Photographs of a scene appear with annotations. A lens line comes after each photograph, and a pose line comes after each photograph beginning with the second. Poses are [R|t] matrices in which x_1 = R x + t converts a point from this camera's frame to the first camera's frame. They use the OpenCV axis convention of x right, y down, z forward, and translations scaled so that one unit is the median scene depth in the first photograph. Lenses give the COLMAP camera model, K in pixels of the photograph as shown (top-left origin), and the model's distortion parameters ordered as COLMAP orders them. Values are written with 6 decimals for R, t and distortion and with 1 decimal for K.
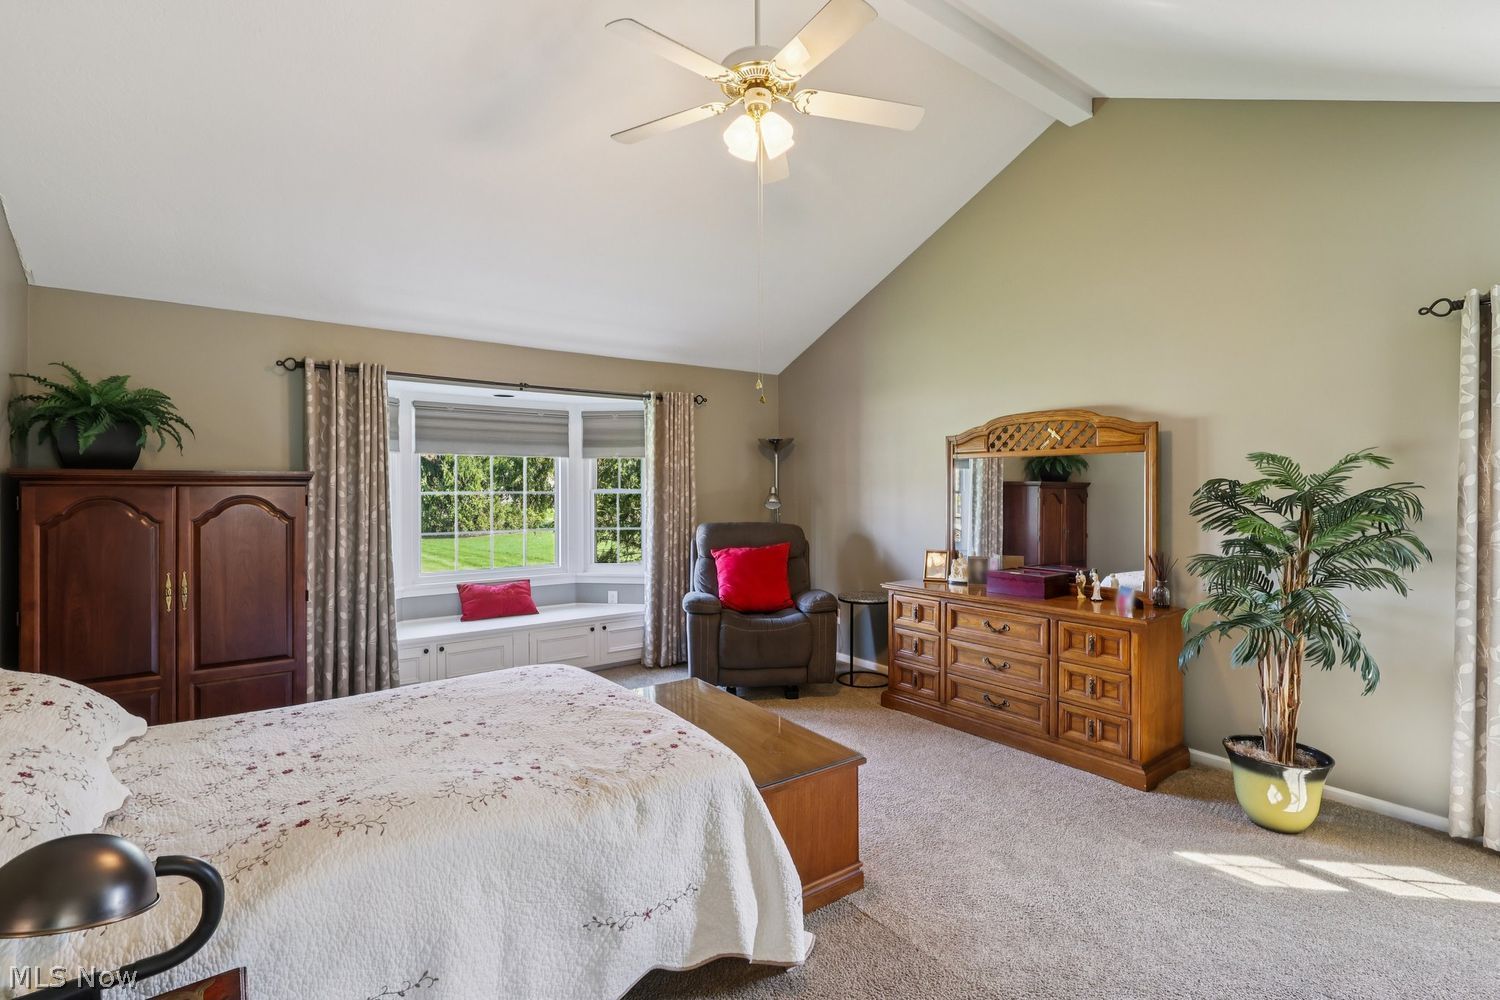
lens RADIAL K [[697.1, 0, 752.6], [0, 697.1, 491.4], [0, 0, 1]] dist [-0.004039, 0.001995]
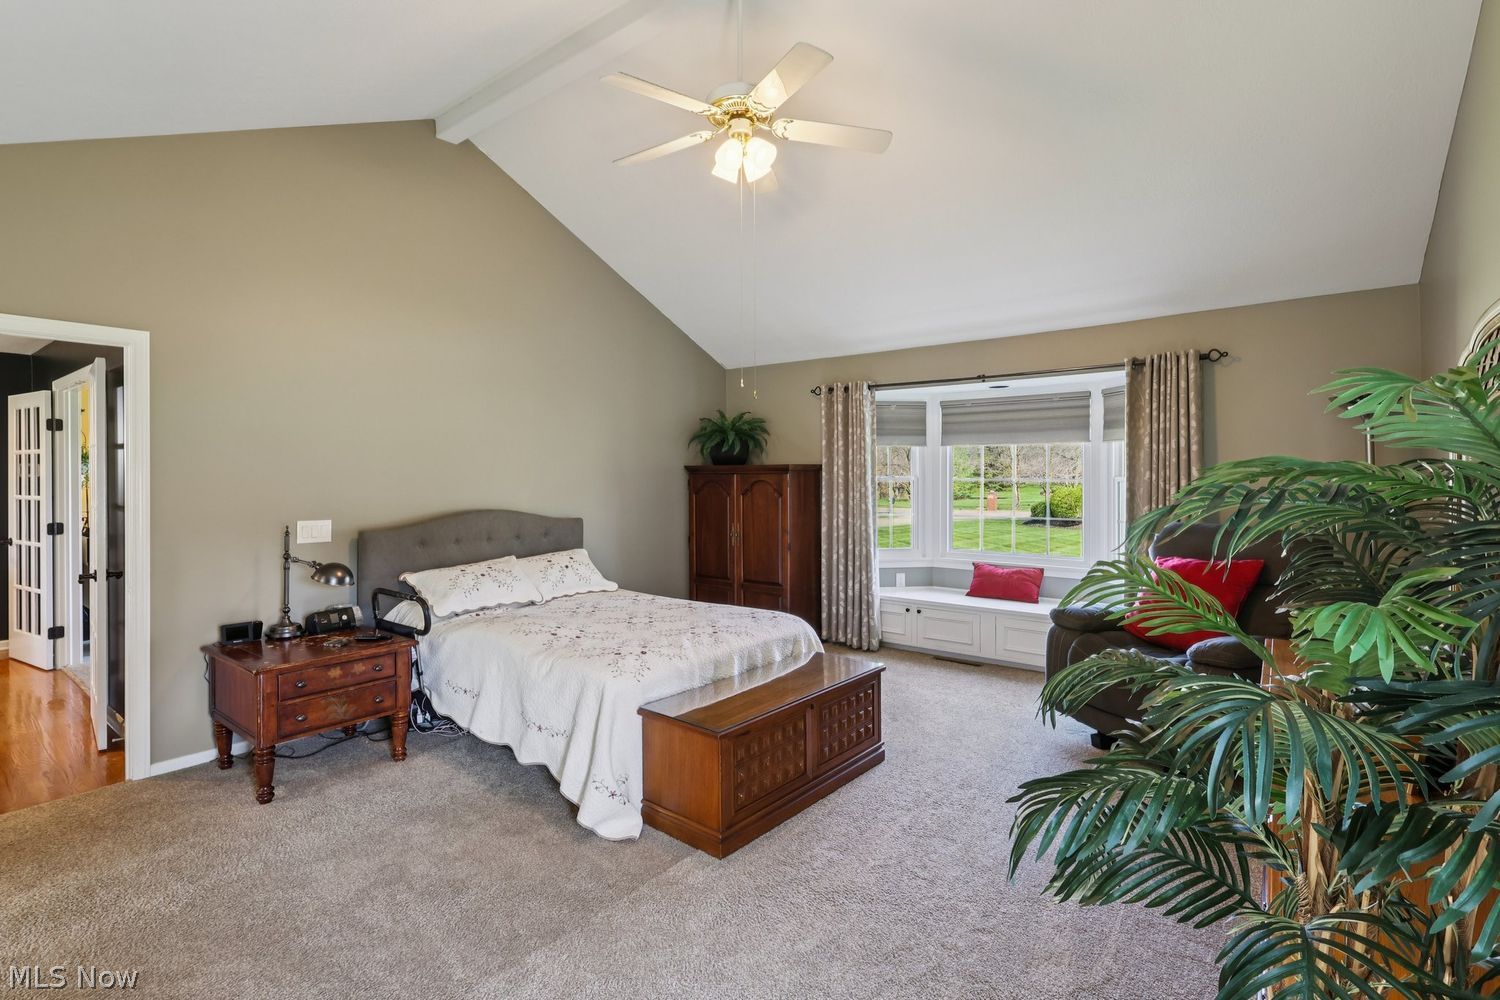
lens RADIAL K [[697.1, 0, 748.9], [0, 697.1, 486.7], [0, 0, 1]] dist [-0.004039, 0.001995]
pose [[0.274359, 0.015848, -0.961497, 0.666822], [-0.005503, 0.999874, 0.014910, -0.001518], [0.961612, 0.001200, 0.274411, 0.436167]]
